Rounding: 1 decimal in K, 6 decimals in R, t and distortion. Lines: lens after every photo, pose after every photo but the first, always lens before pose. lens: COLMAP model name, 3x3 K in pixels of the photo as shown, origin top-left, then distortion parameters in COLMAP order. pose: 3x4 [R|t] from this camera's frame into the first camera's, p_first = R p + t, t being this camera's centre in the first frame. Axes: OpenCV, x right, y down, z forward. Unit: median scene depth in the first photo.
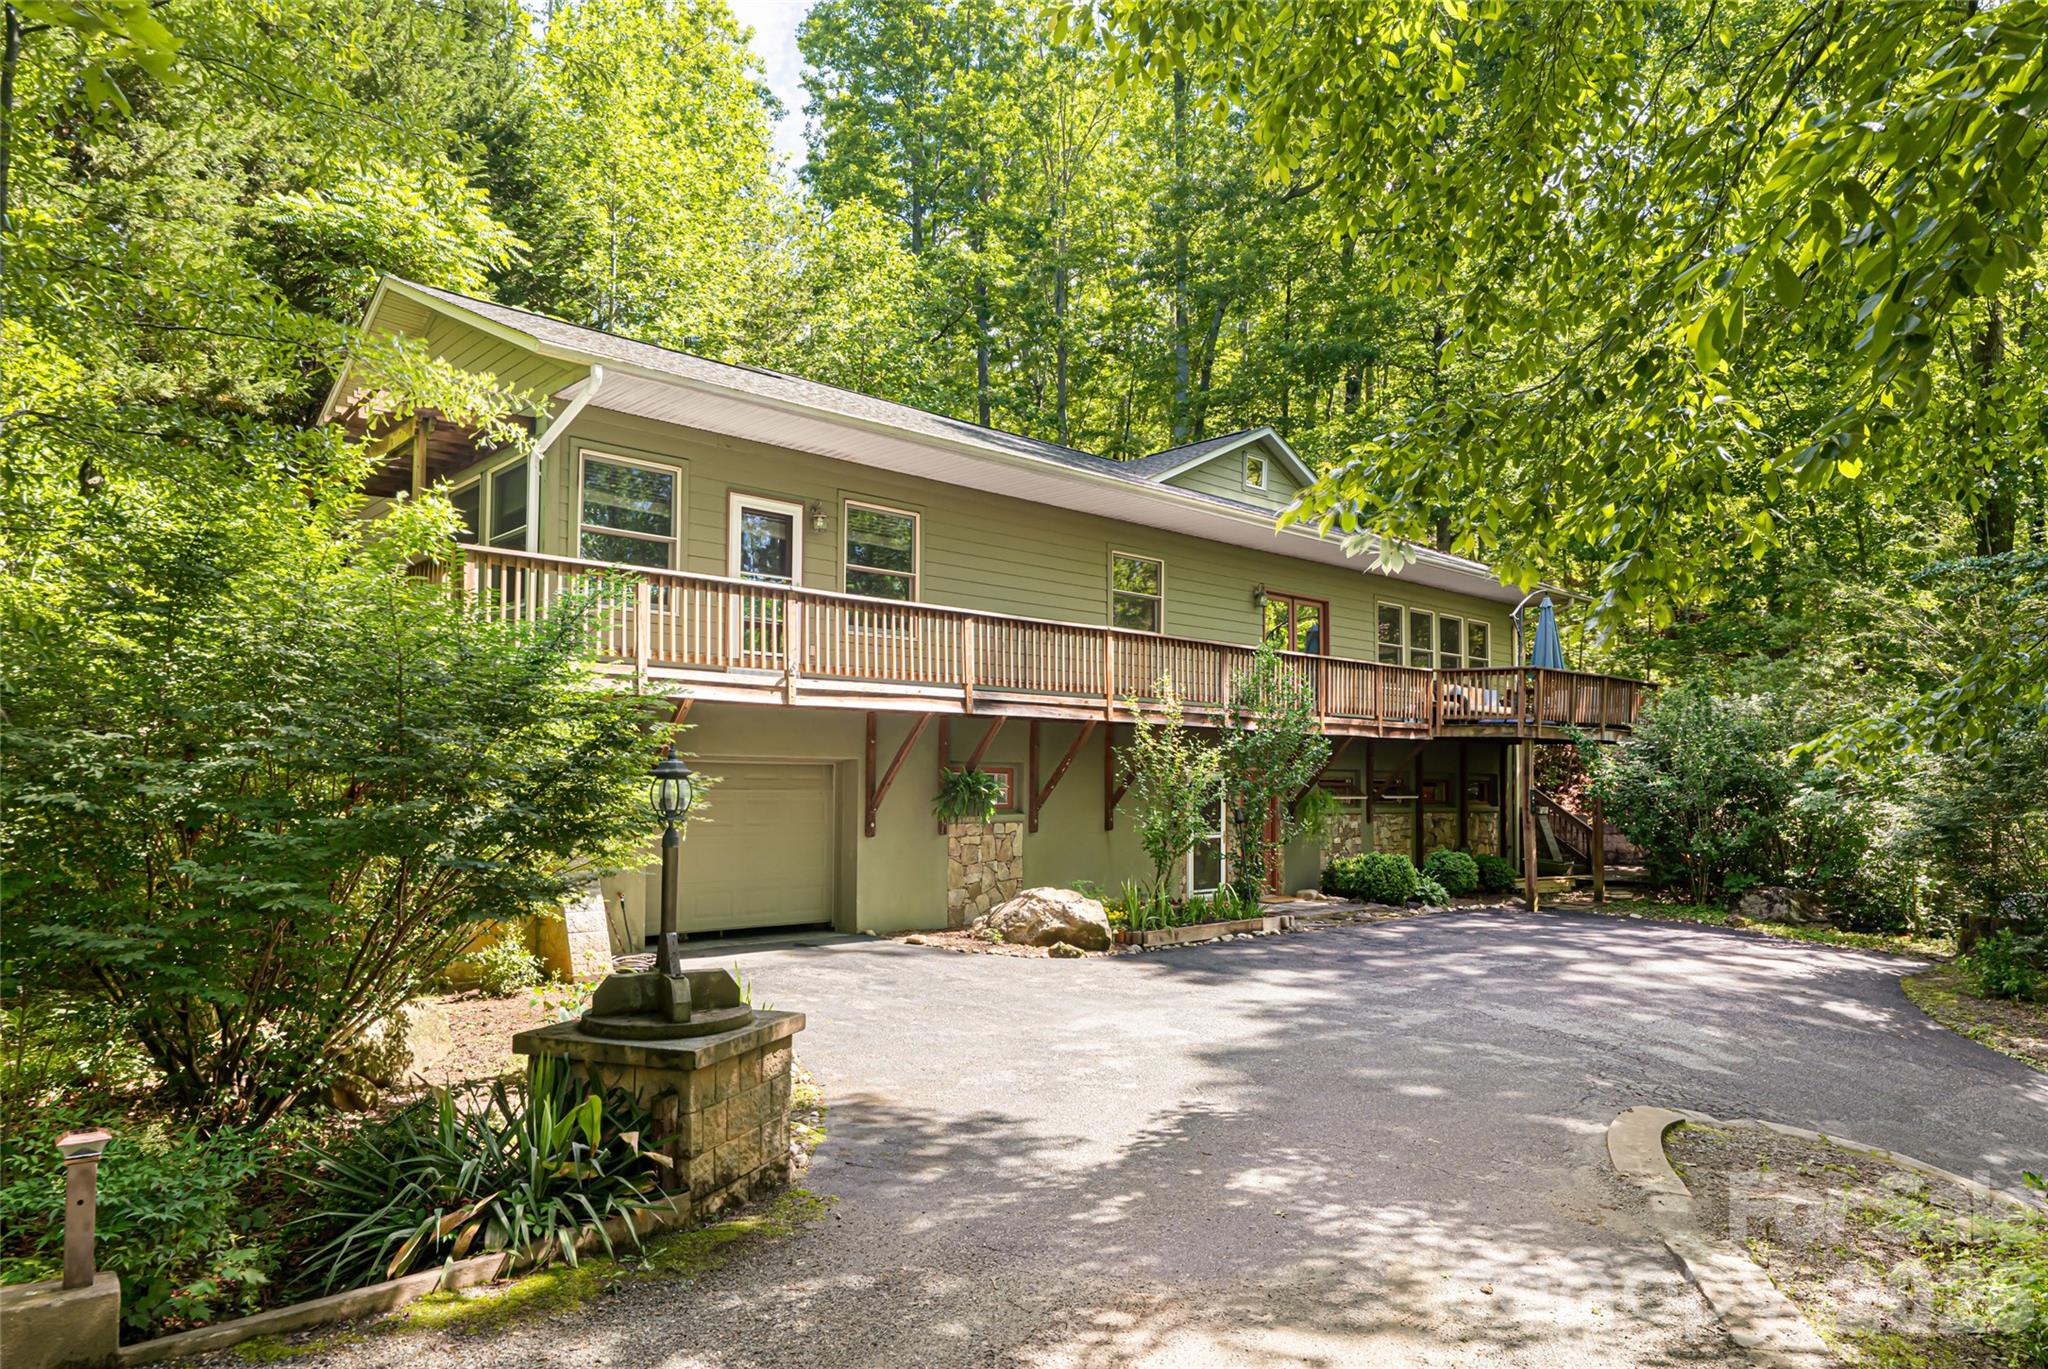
lens RADIAL K [[1147.0, 0, 1026.1], [0, 1147.0, 695.6], [0, 0, 1]] dist [0.001373, -0.000498]
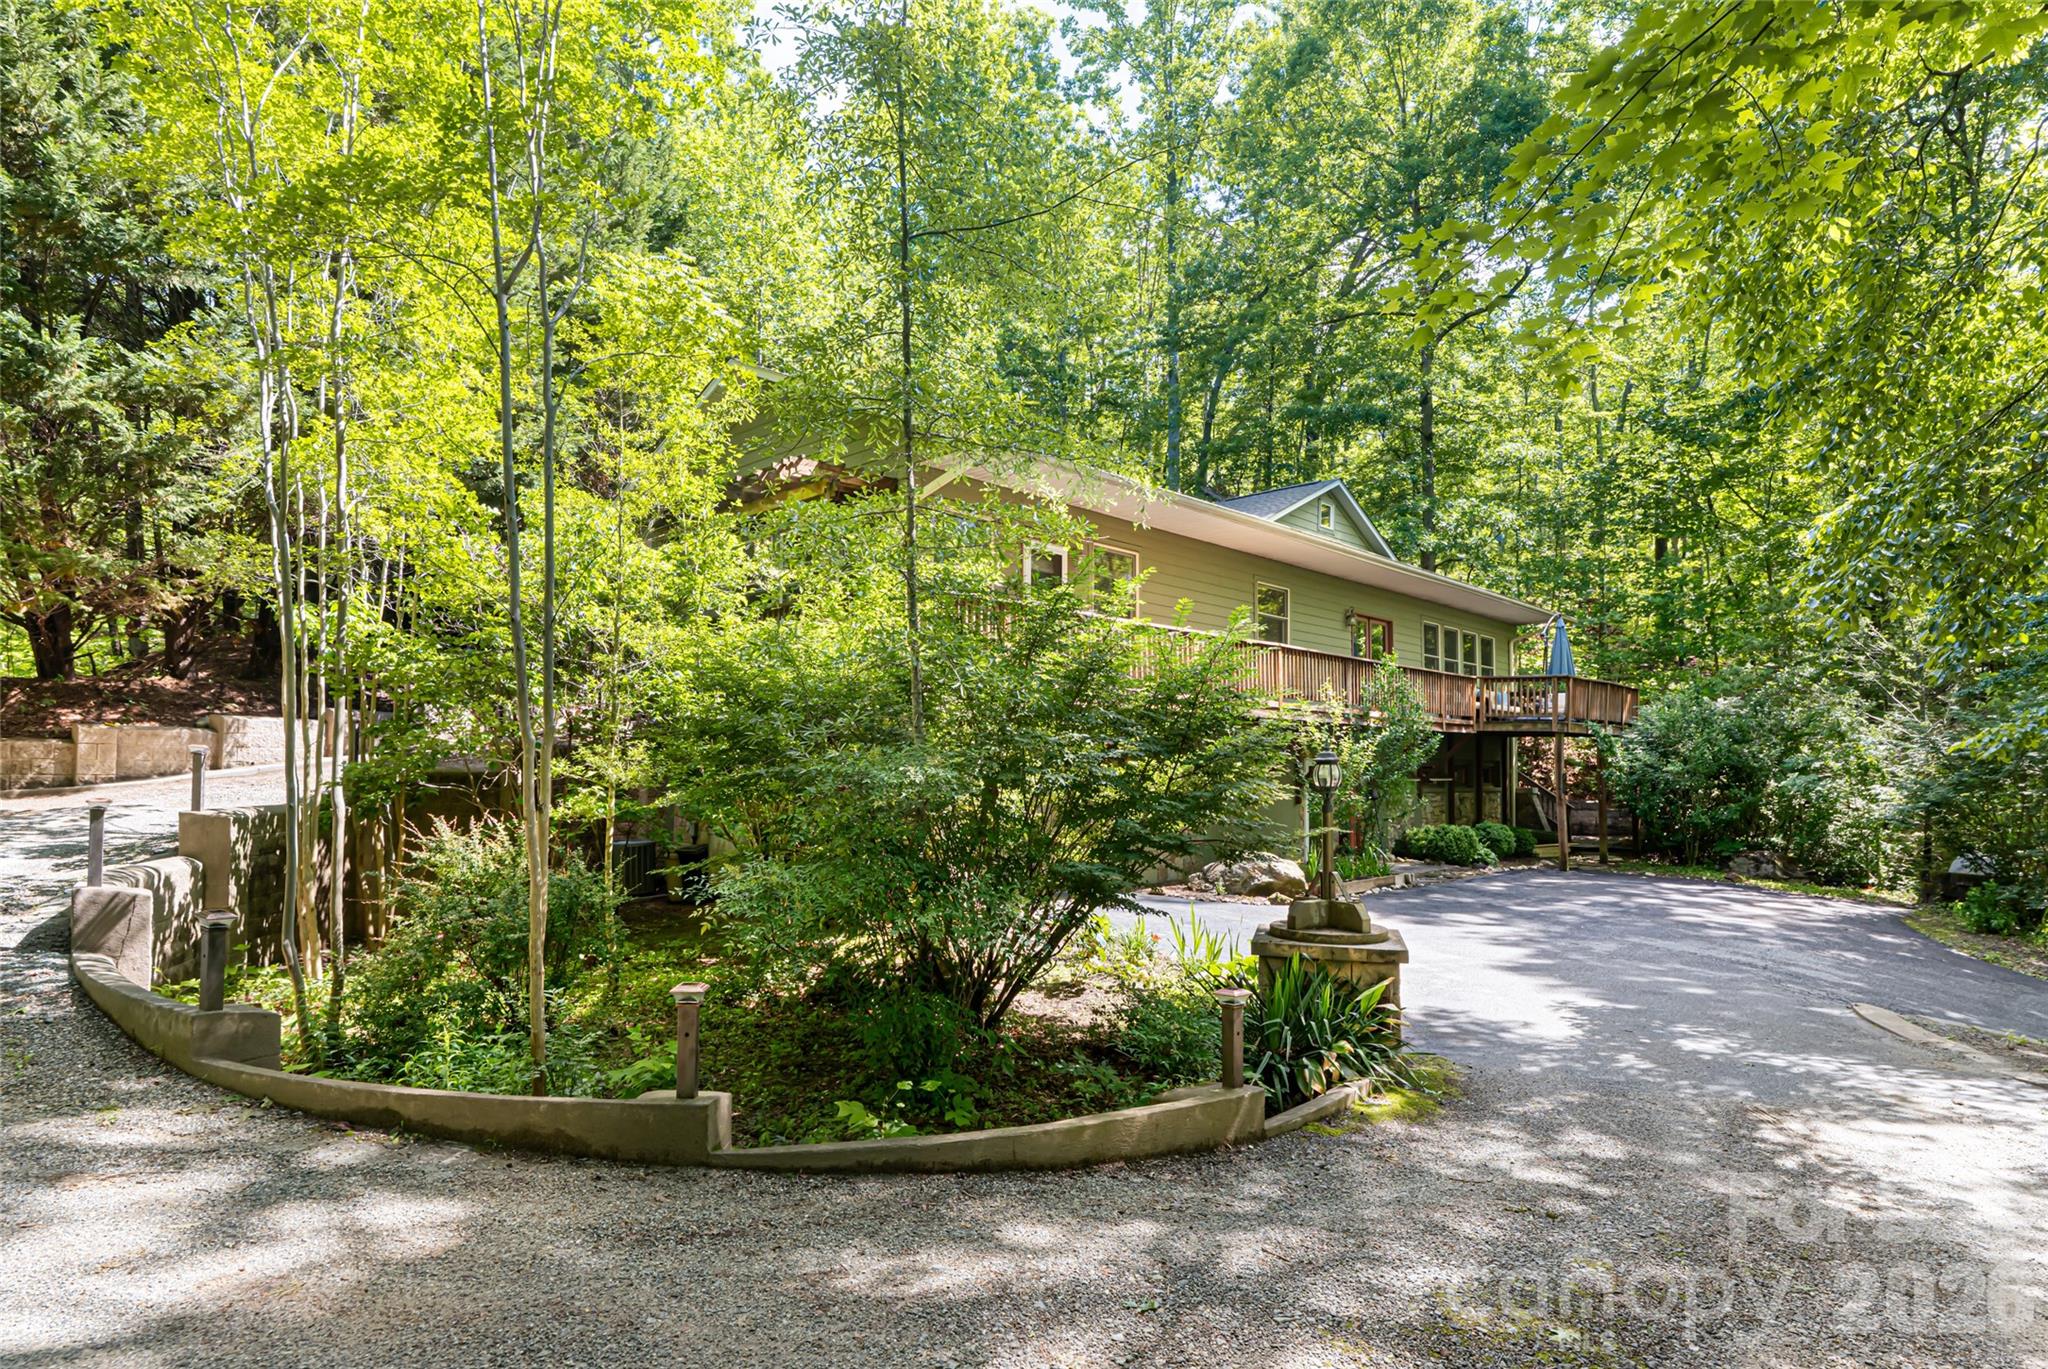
lens RADIAL K [[993.6, 0, 1021.1], [0, 993.6, 682.0], [0, 0, 1]] dist [0.004022, 0.000834]
pose [[0.998891, 0.005515, 0.046764, -0.230701], [-0.005053, 0.999937, -0.009997, -0.004989], [-0.046817, 0.009749, 0.998856, -0.068366]]
